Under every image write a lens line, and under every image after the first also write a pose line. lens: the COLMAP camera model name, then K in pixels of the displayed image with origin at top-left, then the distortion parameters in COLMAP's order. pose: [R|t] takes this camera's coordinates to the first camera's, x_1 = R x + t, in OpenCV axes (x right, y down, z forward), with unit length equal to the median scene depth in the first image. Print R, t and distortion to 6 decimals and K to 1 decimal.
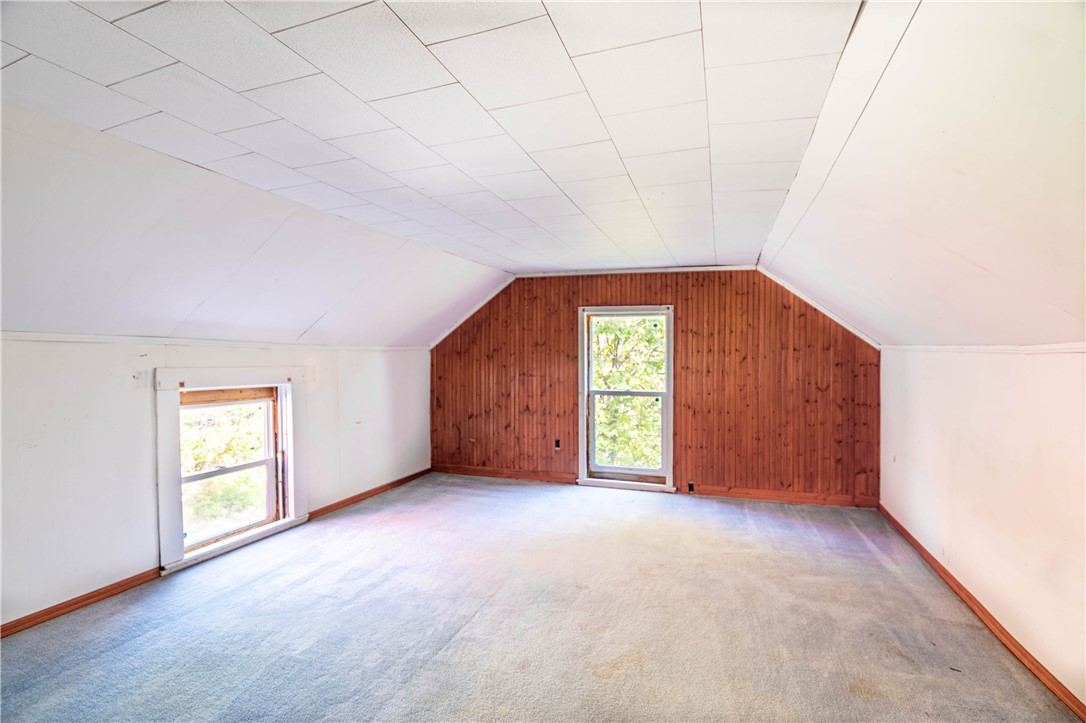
lens RADIAL K [[478.5, 0, 549.0], [0, 478.5, 360.7], [0, 0, 1]] dist [-0.002182, -0.009132]
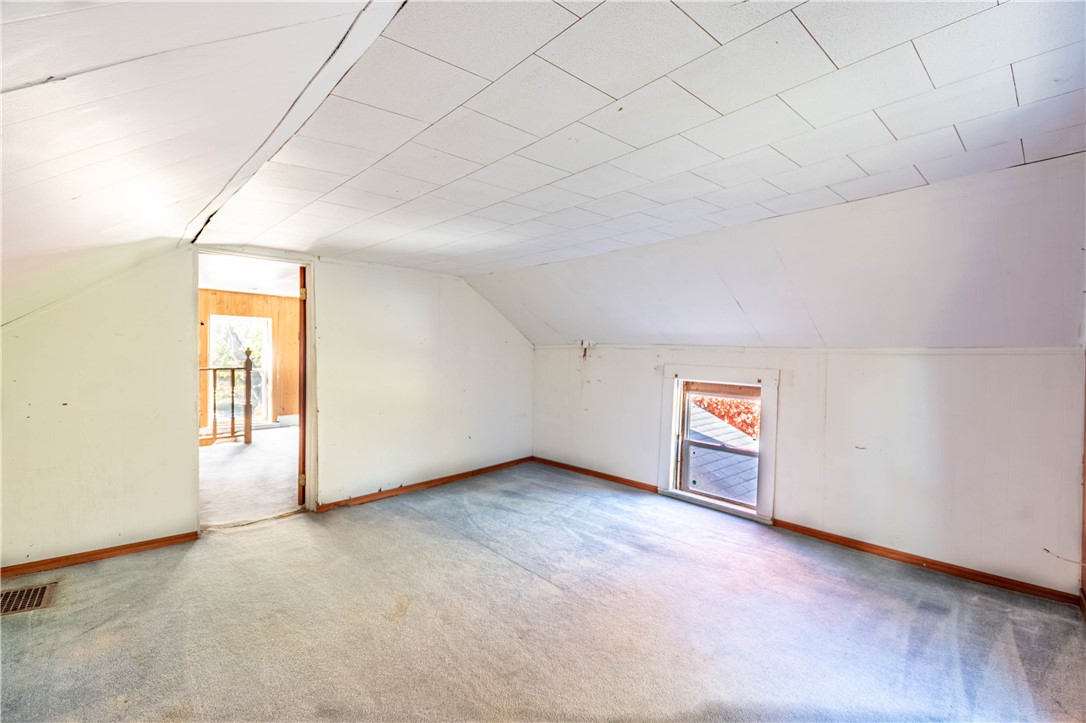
lens RADIAL K [[478.5, 0, 548.0], [0, 478.5, 364.5], [0, 0, 1]] dist [-0.002182, -0.009132]
pose [[-0.462483, 0.014767, -0.886505, 0.791076], [-0.026589, 0.999181, 0.030514, -0.021778], [0.886229, 0.037683, -0.461712, 1.403240]]
